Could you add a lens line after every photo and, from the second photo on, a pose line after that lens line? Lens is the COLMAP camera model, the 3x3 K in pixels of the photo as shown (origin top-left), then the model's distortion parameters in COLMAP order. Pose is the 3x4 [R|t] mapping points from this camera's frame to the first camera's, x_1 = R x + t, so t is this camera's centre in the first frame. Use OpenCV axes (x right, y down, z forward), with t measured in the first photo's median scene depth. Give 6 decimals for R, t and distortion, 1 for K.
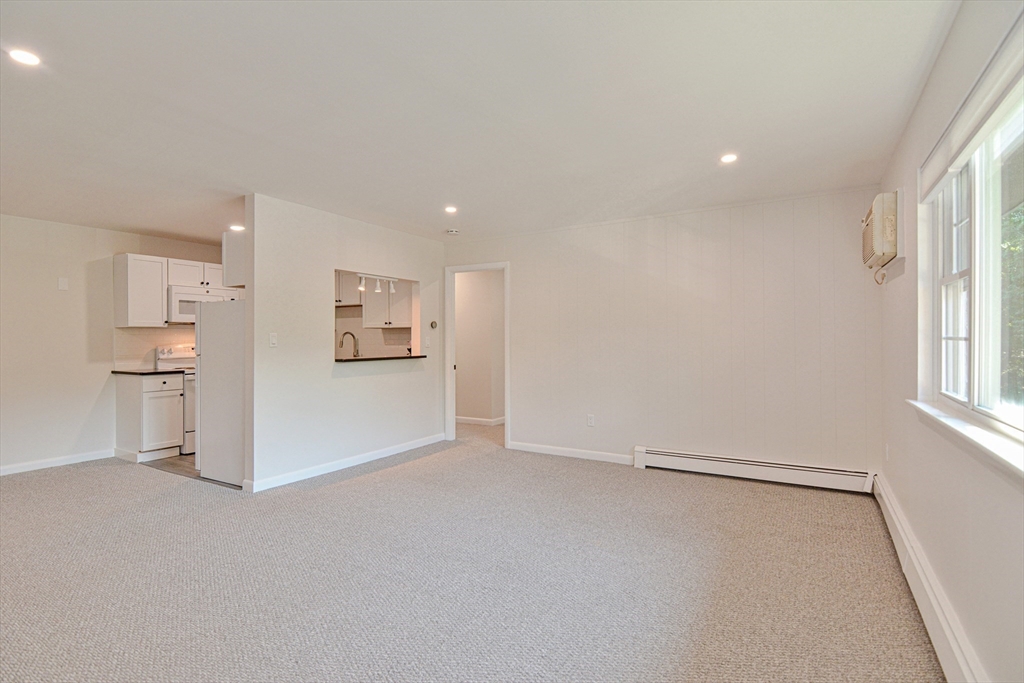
lens RADIAL K [[496.0, 0, 512.7], [0, 496.0, 340.3], [0, 0, 1]] dist [0.001778, -0.010208]
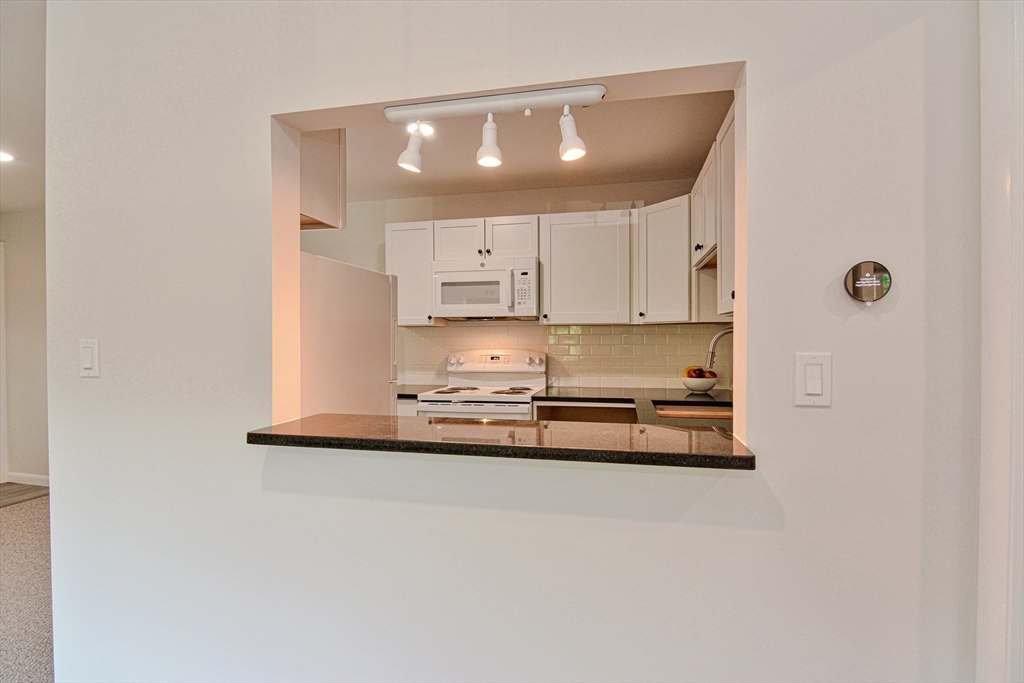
lens RADIAL K [[496.0, 0, 512.7], [0, 496.0, 340.3], [0, 0, 1]] dist [0.001778, -0.010208]
pose [[0.314849, 0.009952, -0.949090, -0.042749], [-0.001348, 0.999949, 0.010039, -0.016392], [0.949141, -0.001881, 0.314846, 1.090749]]
